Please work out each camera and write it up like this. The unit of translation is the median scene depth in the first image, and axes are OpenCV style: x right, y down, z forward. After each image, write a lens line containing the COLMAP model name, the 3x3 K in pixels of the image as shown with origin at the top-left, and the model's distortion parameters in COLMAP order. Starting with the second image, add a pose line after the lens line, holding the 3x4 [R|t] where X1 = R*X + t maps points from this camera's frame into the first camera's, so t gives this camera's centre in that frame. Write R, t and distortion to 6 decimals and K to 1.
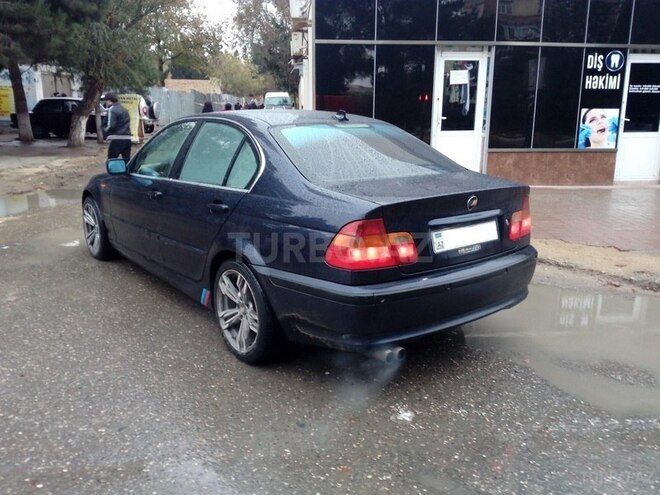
lens RADIAL K [[532.8, 0, 334.8], [0, 532.8, 250.7], [0, 0, 1]] dist [0.081354, -0.158874]
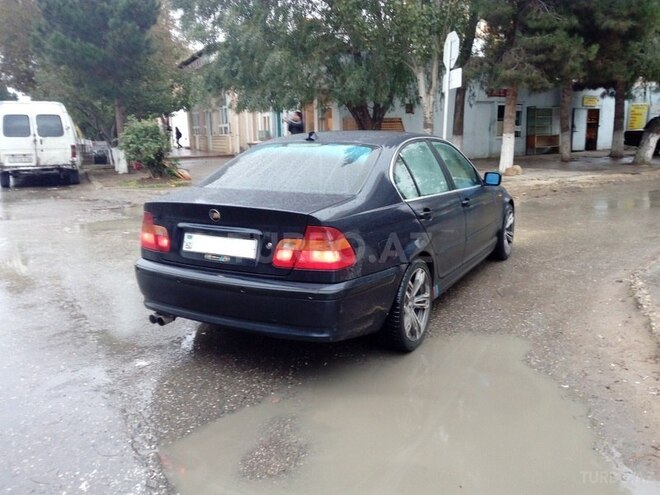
lens RADIAL K [[523.7, 0, 330.0], [0, 523.7, 247.5], [0, 0, 1]] dist [0.042620, -0.051834]
pose [[0.388534, 0.176433, -0.904385, 1.278346], [-0.205975, 0.973291, 0.101386, -0.175275], [0.898118, 0.146889, 0.414497, 0.744672]]
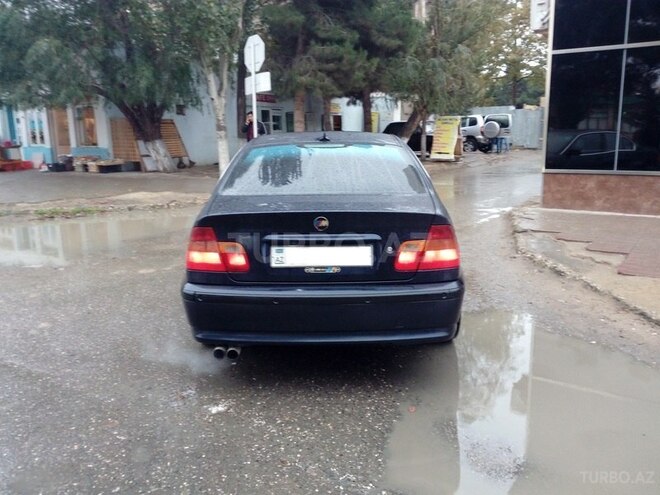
lens RADIAL K [[528.3, 0, 330.0], [0, 528.3, 247.5], [0, 0, 1]] dist [0.084284, -0.154916]
pose [[0.778538, 0.110052, -0.617873, 0.844987], [-0.132443, 0.991144, 0.009654, -0.053991], [0.613463, 0.074317, 0.786219, 0.231869]]
